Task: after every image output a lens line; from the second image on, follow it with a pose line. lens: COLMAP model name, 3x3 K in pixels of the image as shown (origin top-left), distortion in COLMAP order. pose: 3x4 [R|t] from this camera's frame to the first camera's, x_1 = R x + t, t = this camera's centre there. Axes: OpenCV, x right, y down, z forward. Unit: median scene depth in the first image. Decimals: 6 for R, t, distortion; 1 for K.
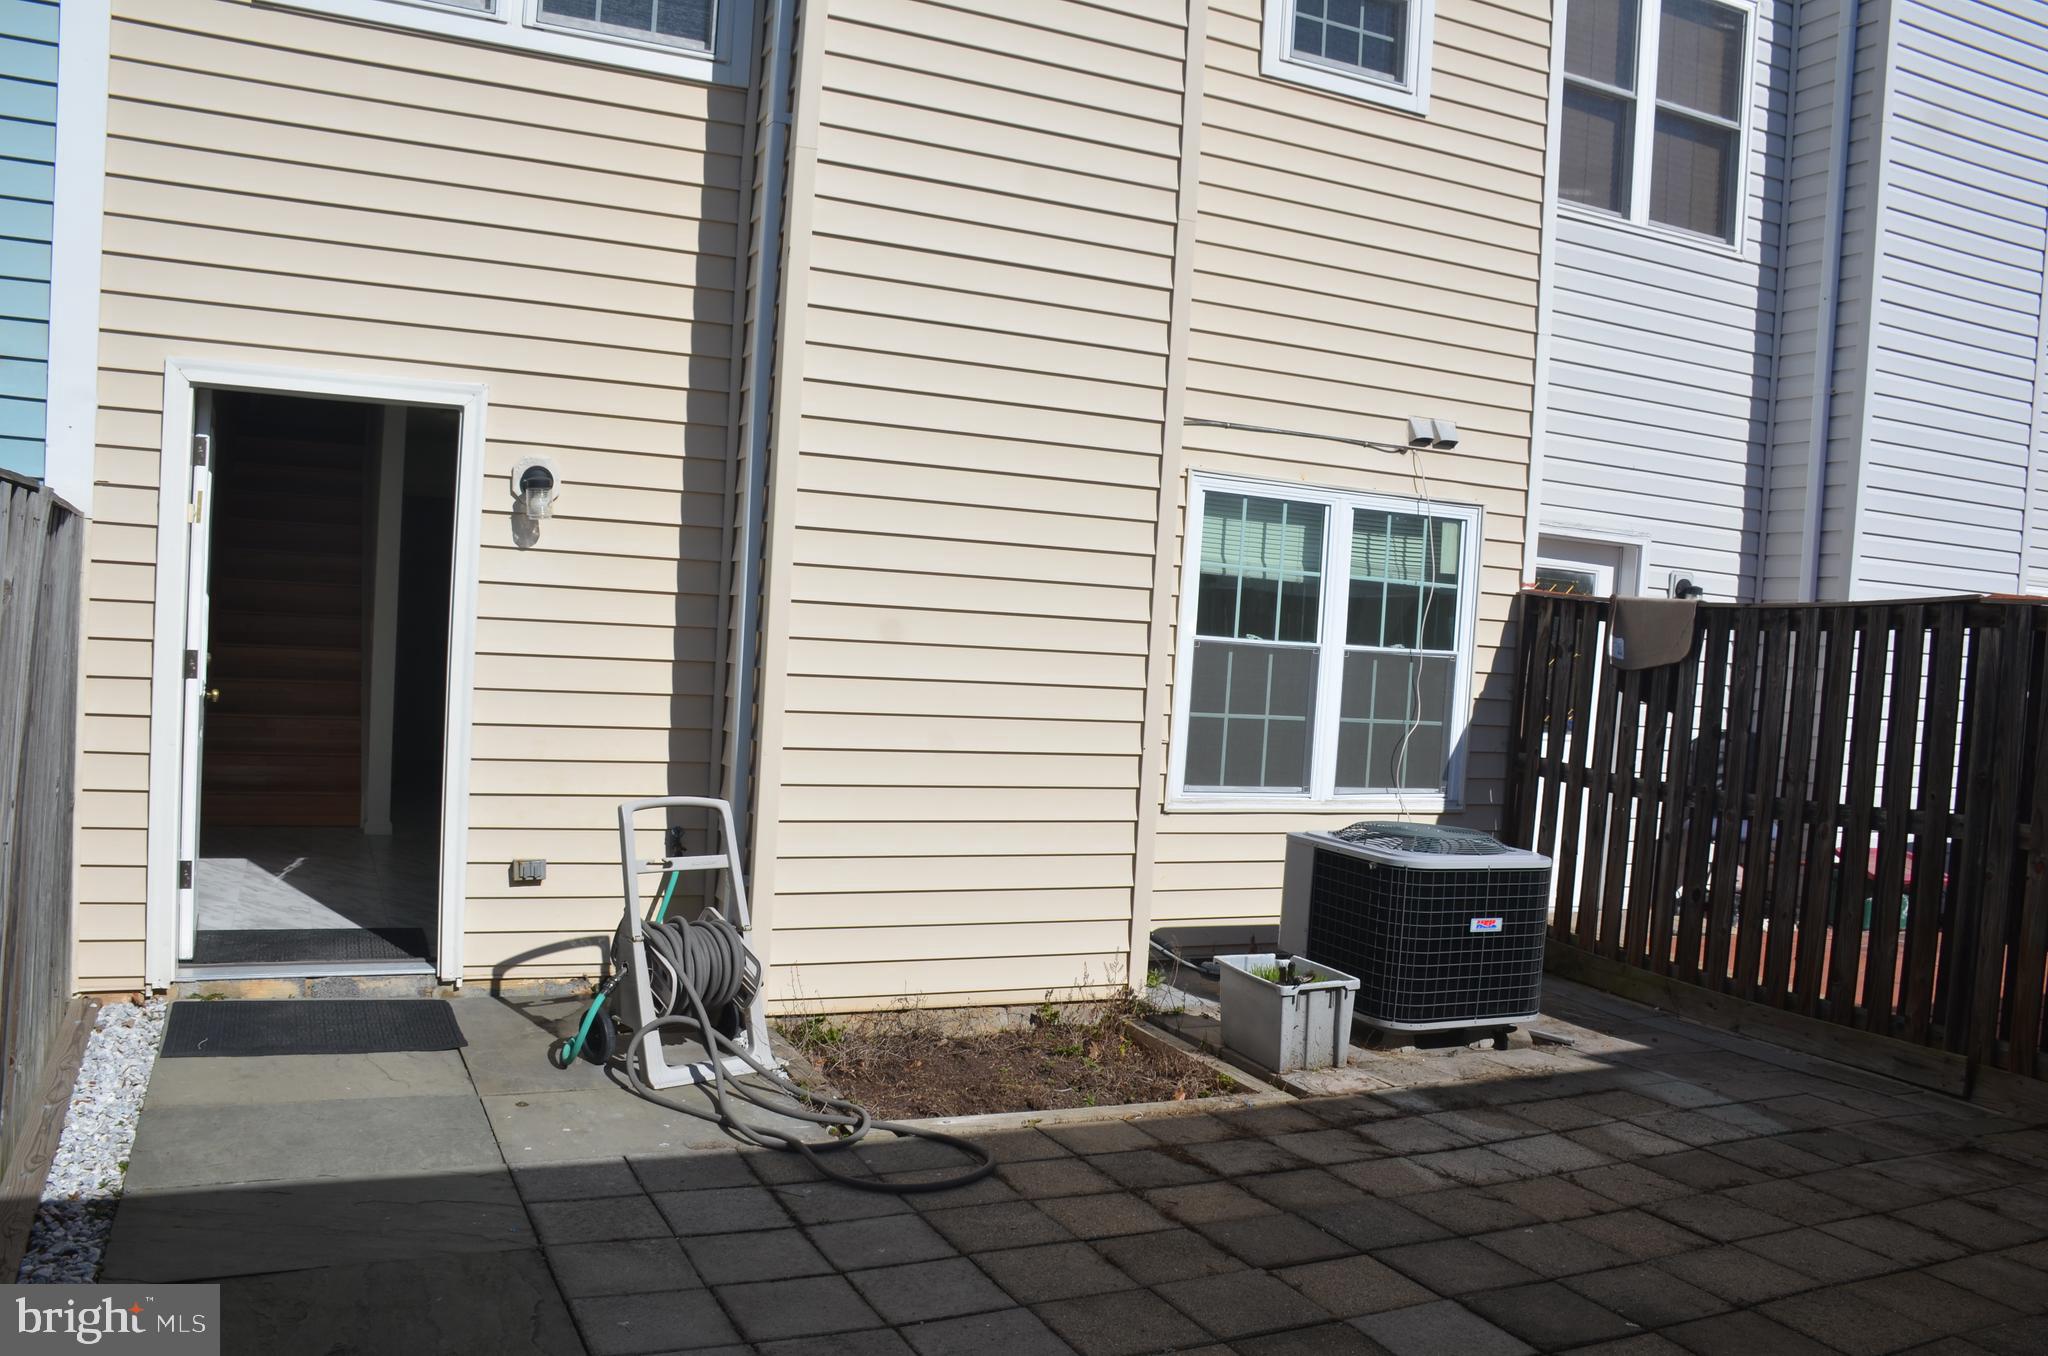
lens RADIAL K [[1588.1, 0, 1005.2], [0, 1588.1, 699.3], [0, 0, 1]] dist [-0.151402, 0.120138]
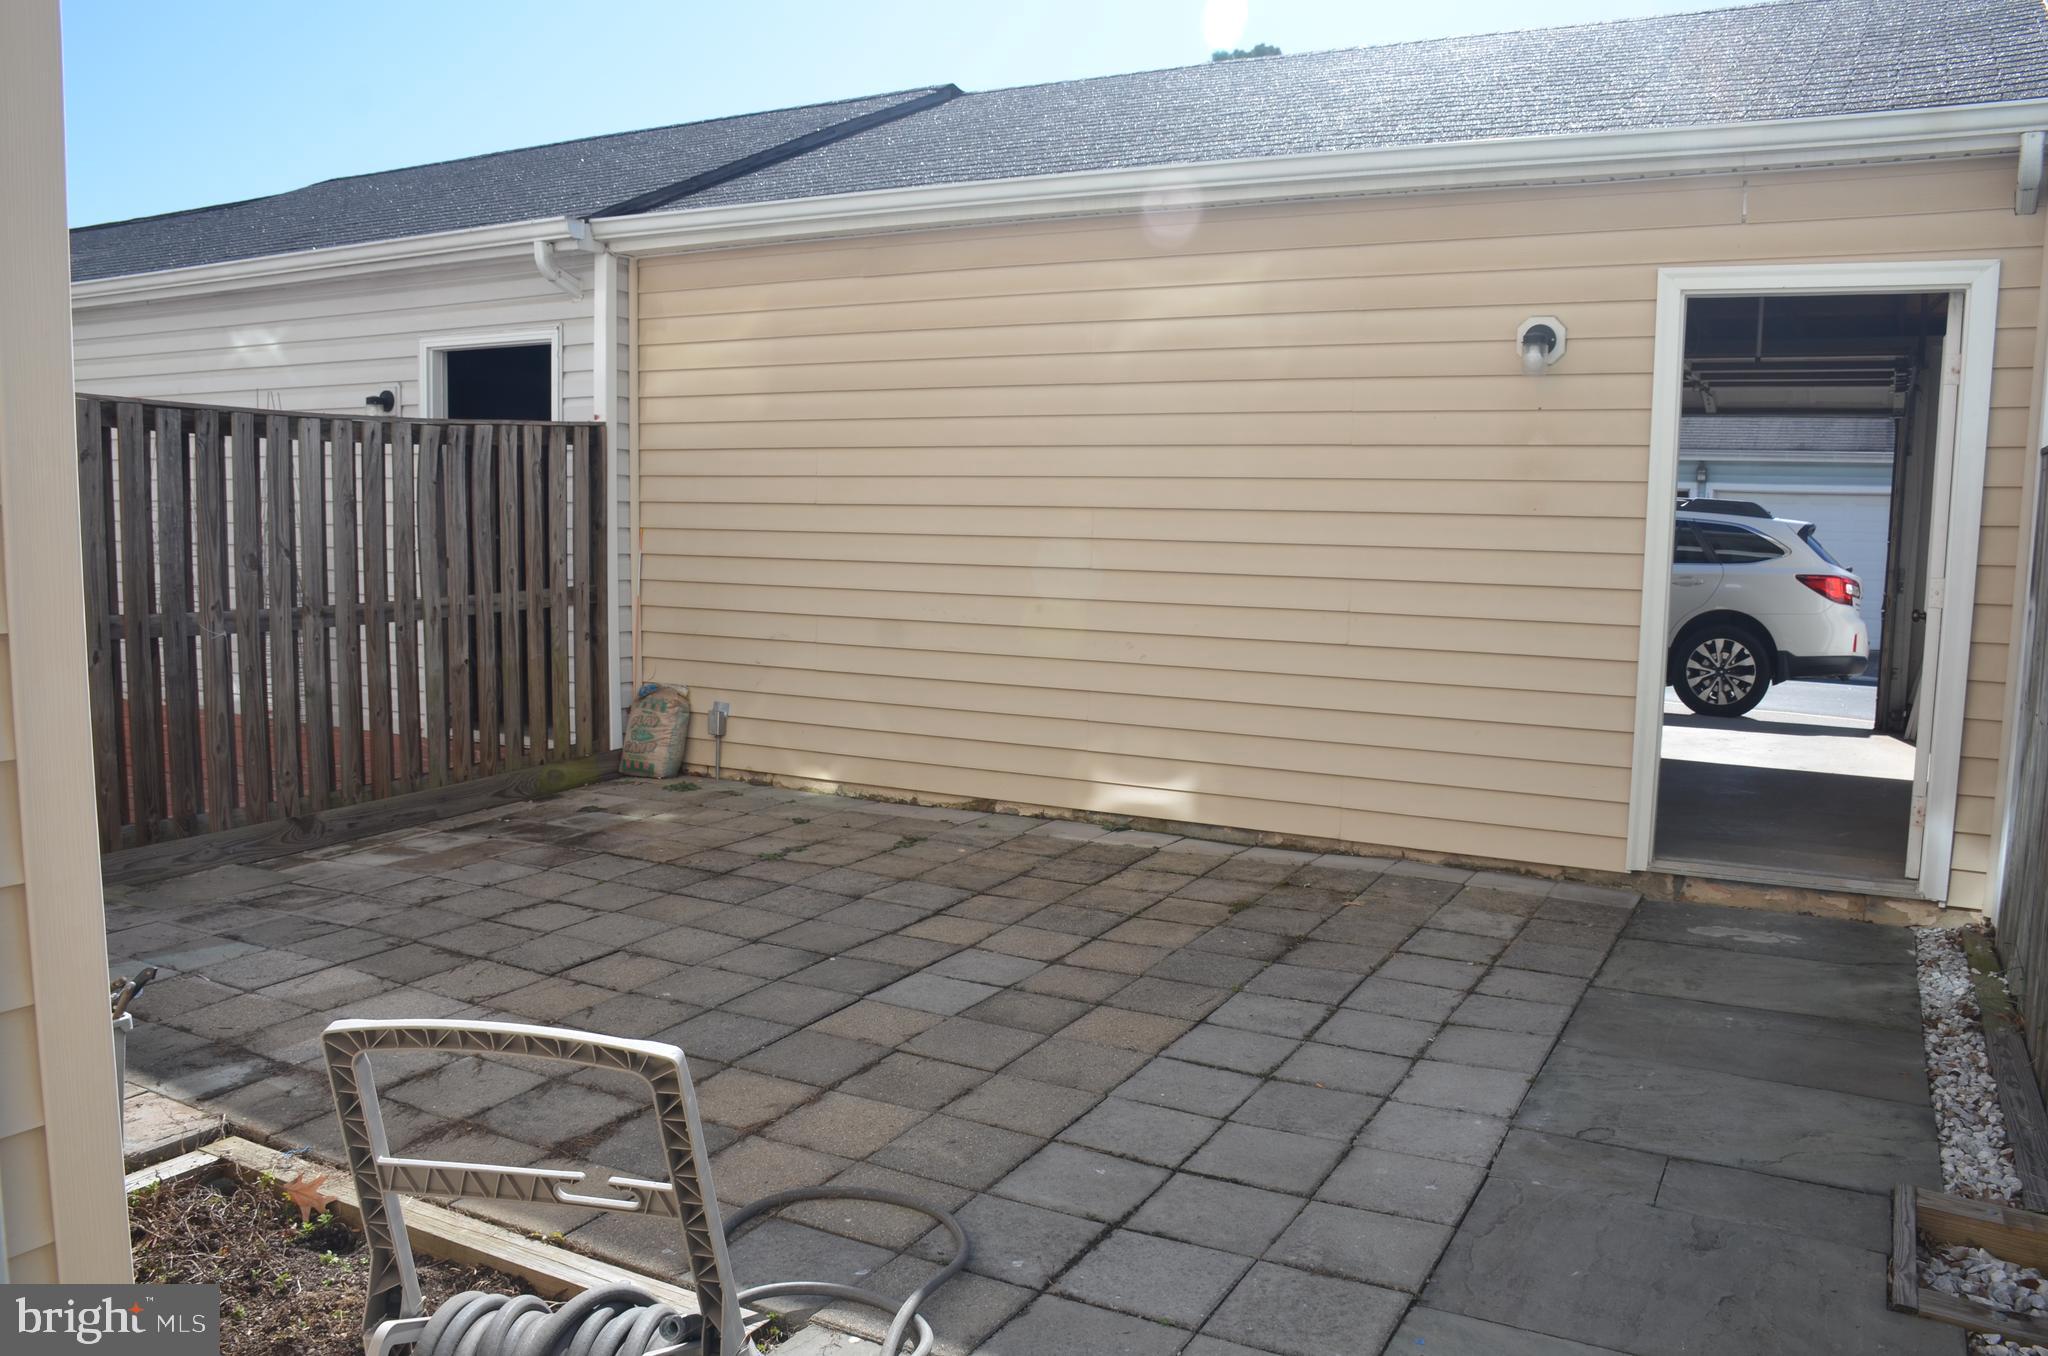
lens RADIAL K [[1584.0, 0, 1018.7], [0, 1584.0, 712.1], [0, 0, 1]] dist [-0.147070, 0.104746]
pose [[-0.587590, -0.170785, 0.790930, -0.672361], [-0.014795, 0.979576, 0.200528, -0.089334], [-0.809023, 0.106127, -0.578116, 1.413268]]
